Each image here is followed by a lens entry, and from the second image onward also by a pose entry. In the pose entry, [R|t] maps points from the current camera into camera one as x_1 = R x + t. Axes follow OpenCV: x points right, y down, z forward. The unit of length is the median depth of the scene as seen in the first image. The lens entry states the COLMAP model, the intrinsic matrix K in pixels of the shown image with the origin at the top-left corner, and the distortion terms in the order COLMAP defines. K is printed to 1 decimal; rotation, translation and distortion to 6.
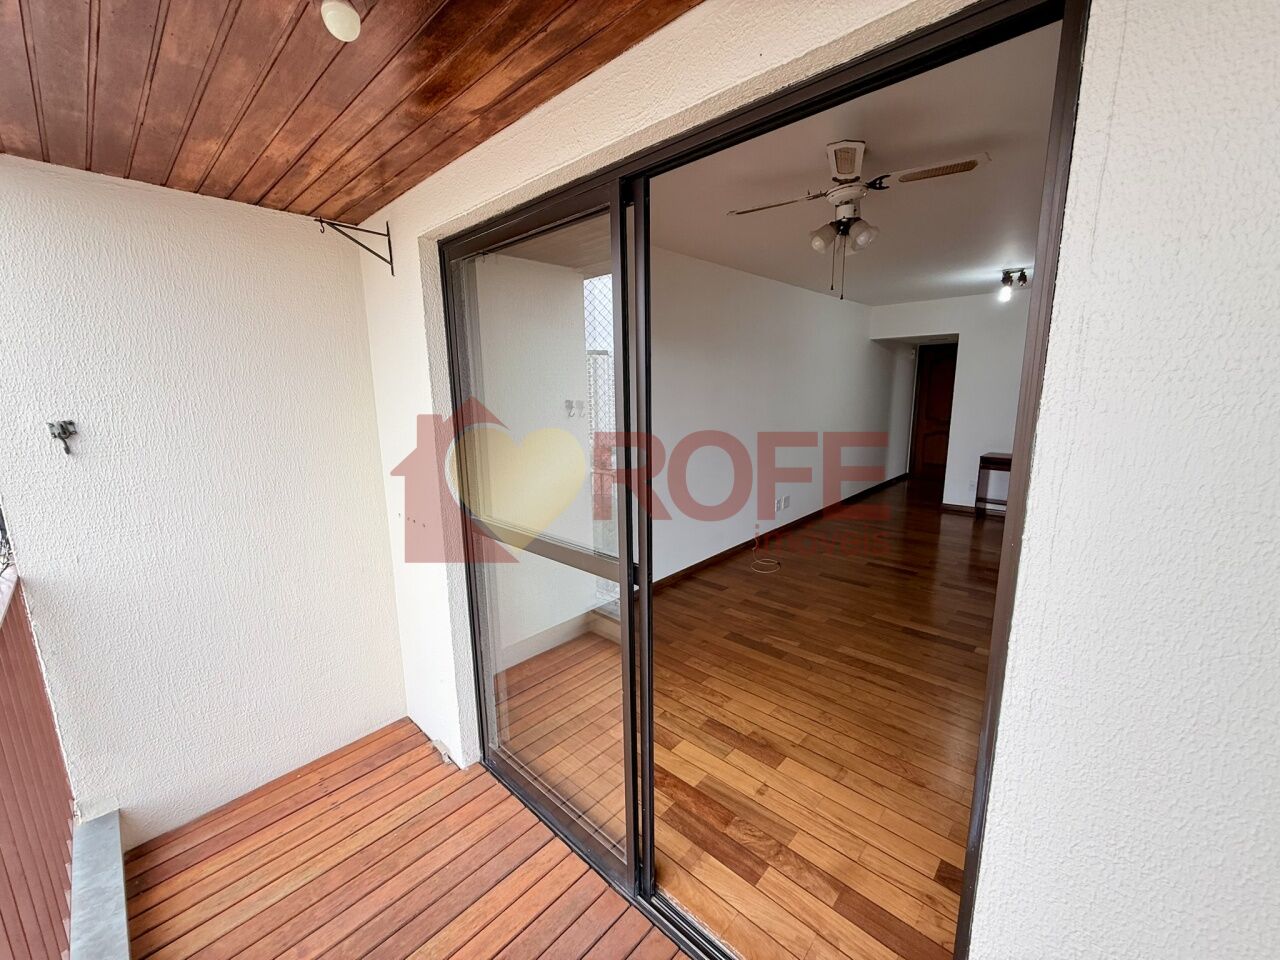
lens RADIAL K [[509.4, 0, 636.5], [0, 509.4, 479.5], [0, 0, 1]] dist [-0.001521, 0.000623]
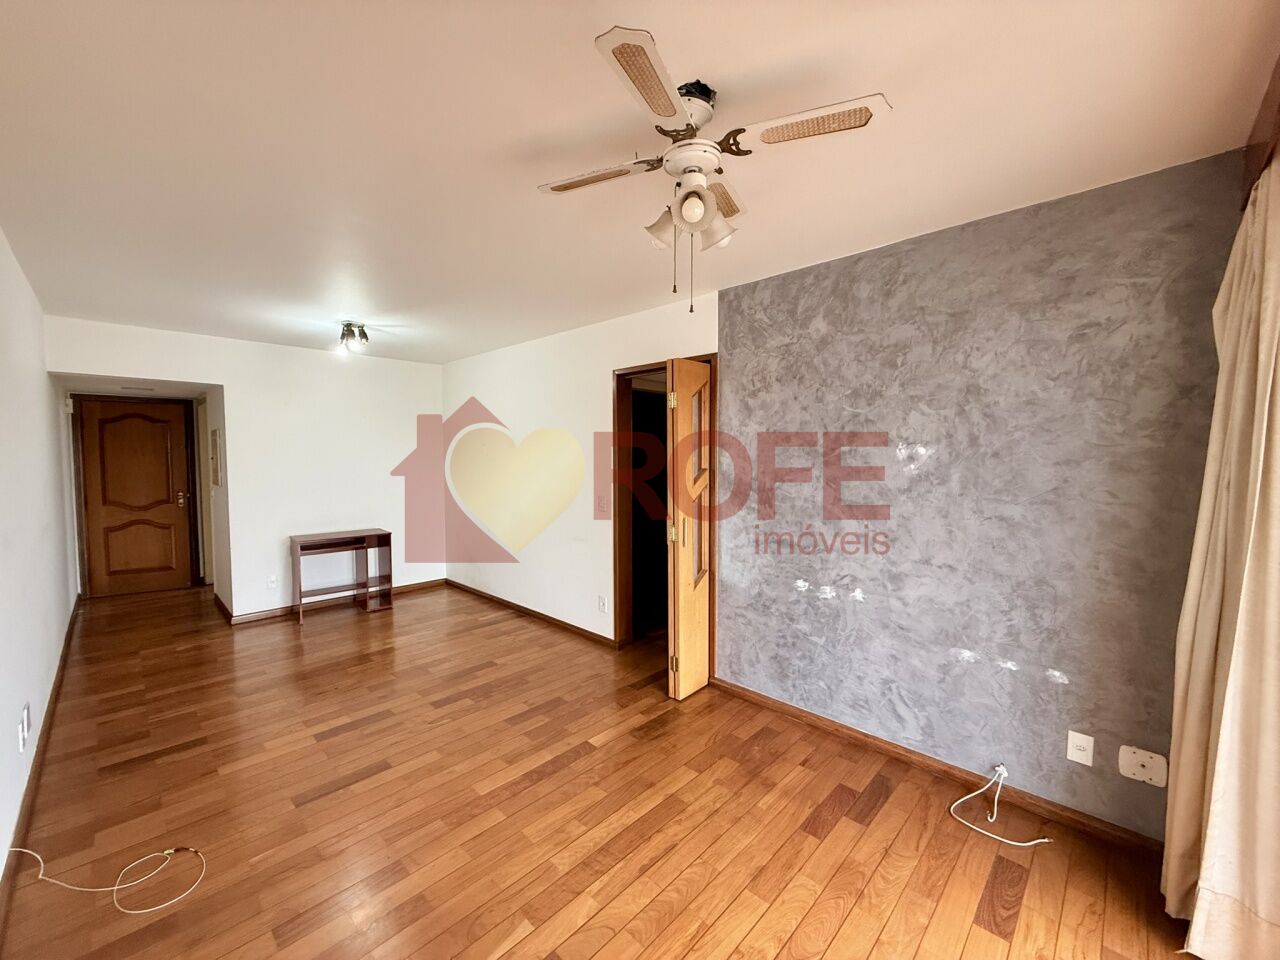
lens RADIAL K [[509.4, 0, 636.5], [0, 509.4, 479.5], [0, 0, 1]] dist [-0.001521, 0.000623]
pose [[0.015855, -0.034133, 0.999292, -0.149083], [0.180301, 0.983132, 0.030721, -0.097258], [-0.983484, 0.179686, 0.021741, 0.615835]]
